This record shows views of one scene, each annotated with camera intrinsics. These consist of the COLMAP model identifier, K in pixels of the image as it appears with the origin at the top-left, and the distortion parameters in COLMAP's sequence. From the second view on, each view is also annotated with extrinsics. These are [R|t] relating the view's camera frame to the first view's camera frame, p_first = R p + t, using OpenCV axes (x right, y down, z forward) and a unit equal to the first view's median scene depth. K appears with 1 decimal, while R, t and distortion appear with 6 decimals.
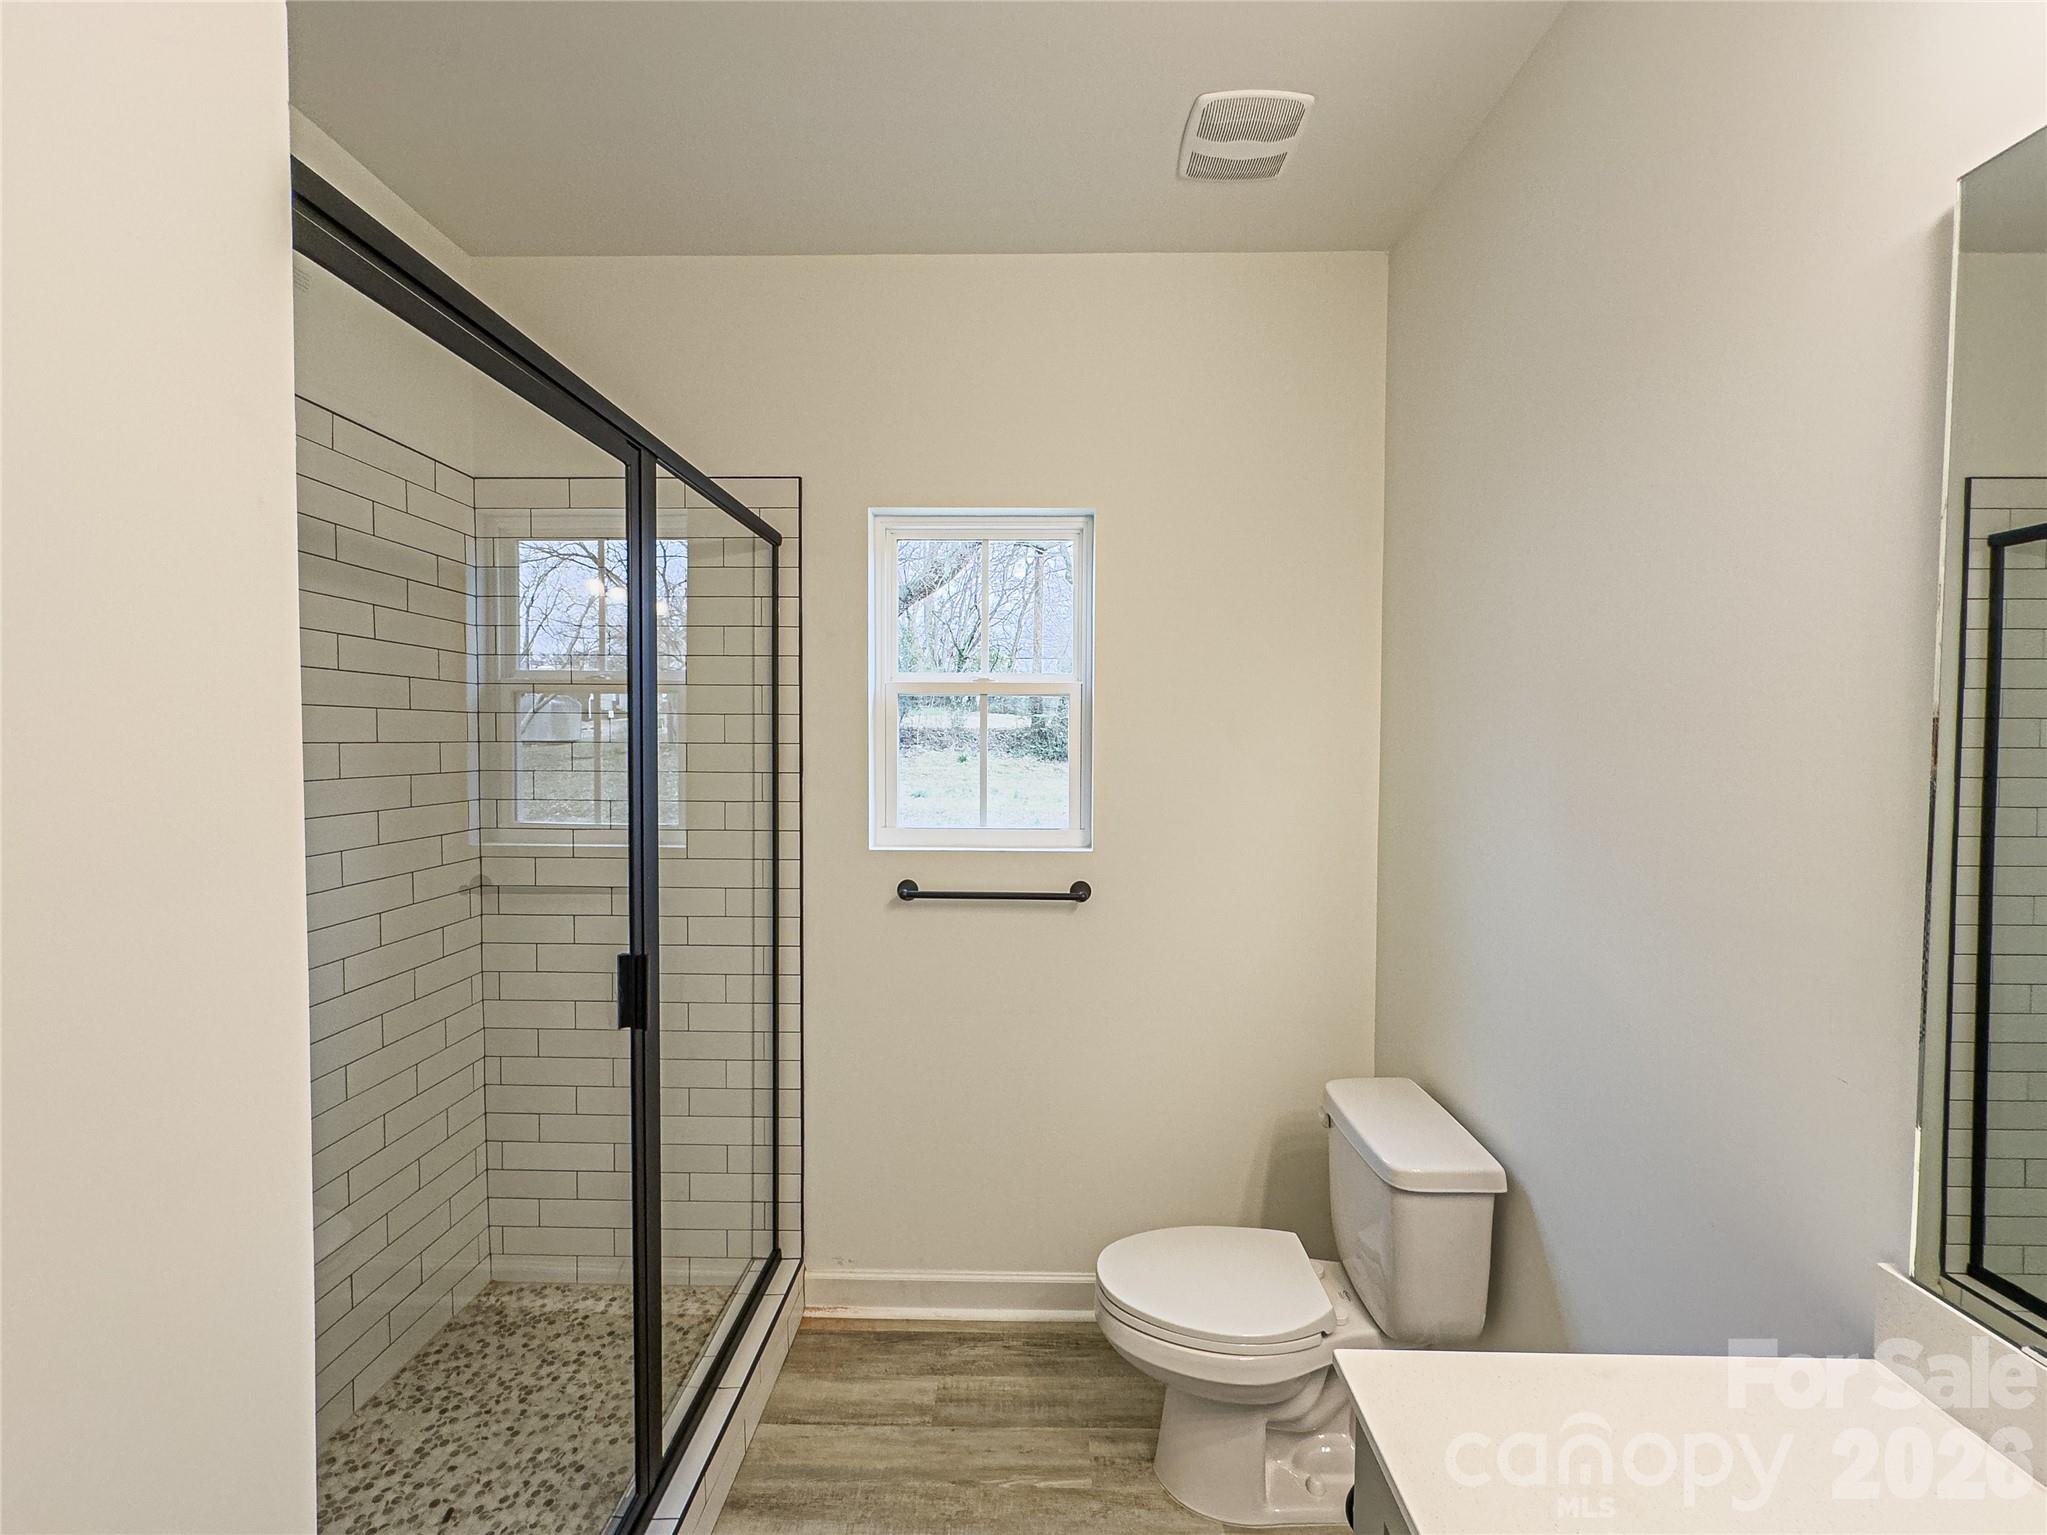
lens RADIAL K [[832.8, 0, 1027.4], [0, 832.8, 762.7], [0, 0, 1]] dist [0.001006, 0.000650]
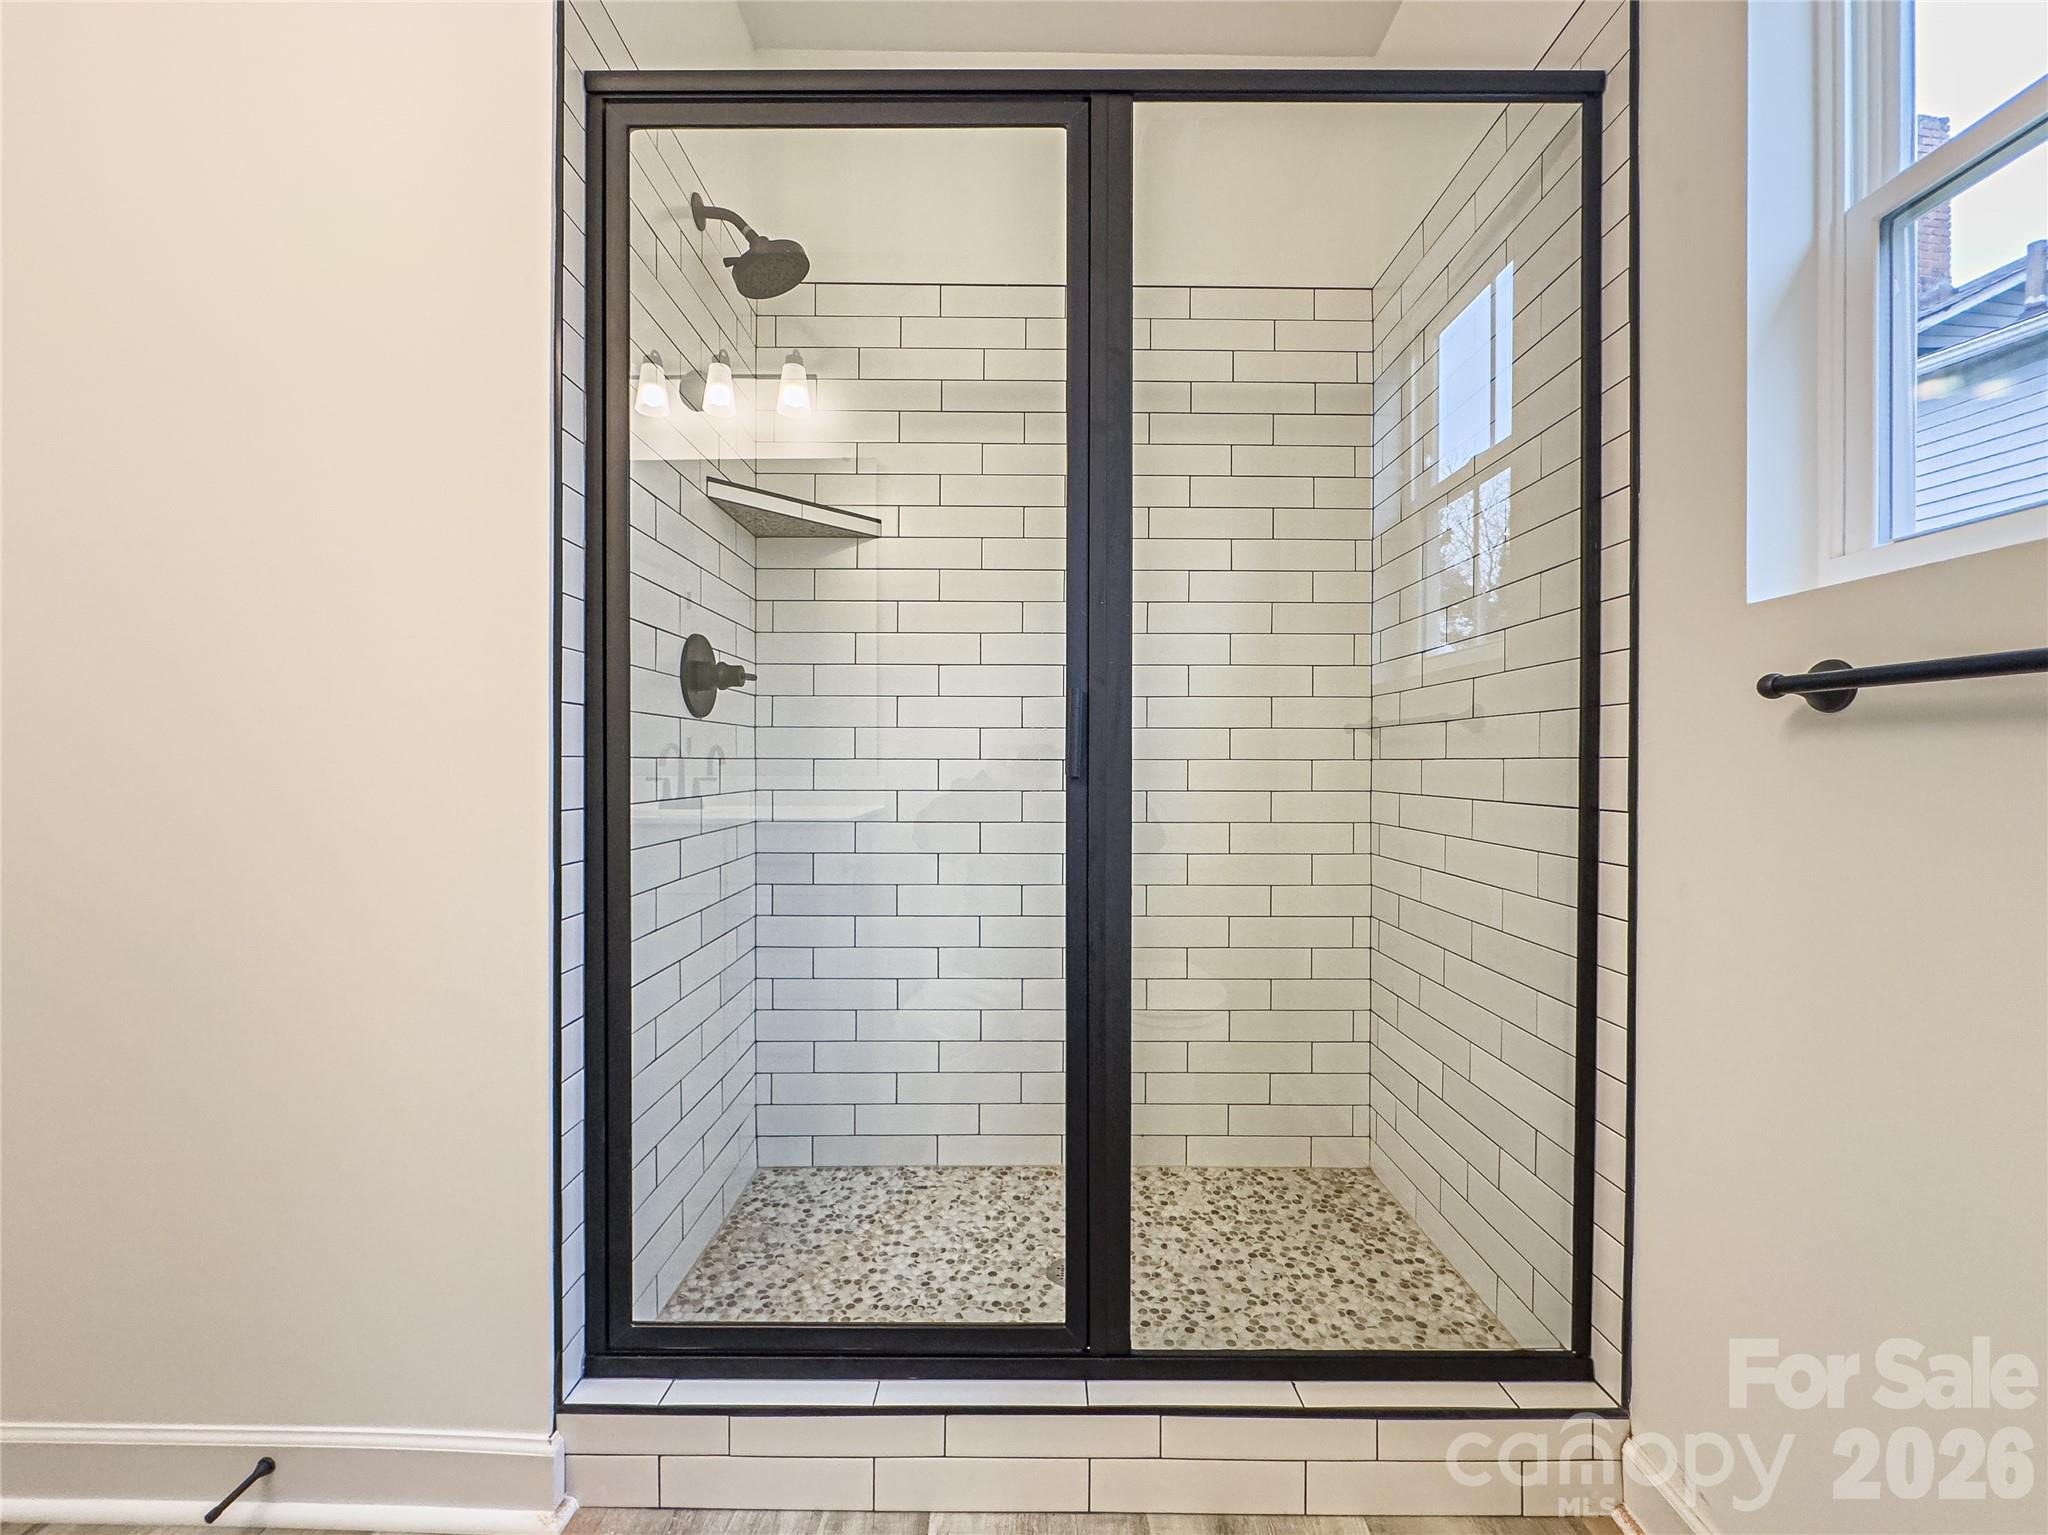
lens RADIAL K [[833.2, 0, 1026.7], [0, 833.2, 765.6], [0, 0, 1]] dist [0.001006, 0.000650]
pose [[0.021080, 0.000618, -0.999778, 0.290498], [-0.023393, 0.999726, 0.000125, 0.230124], [0.999504, 0.023385, 0.021089, 0.703357]]
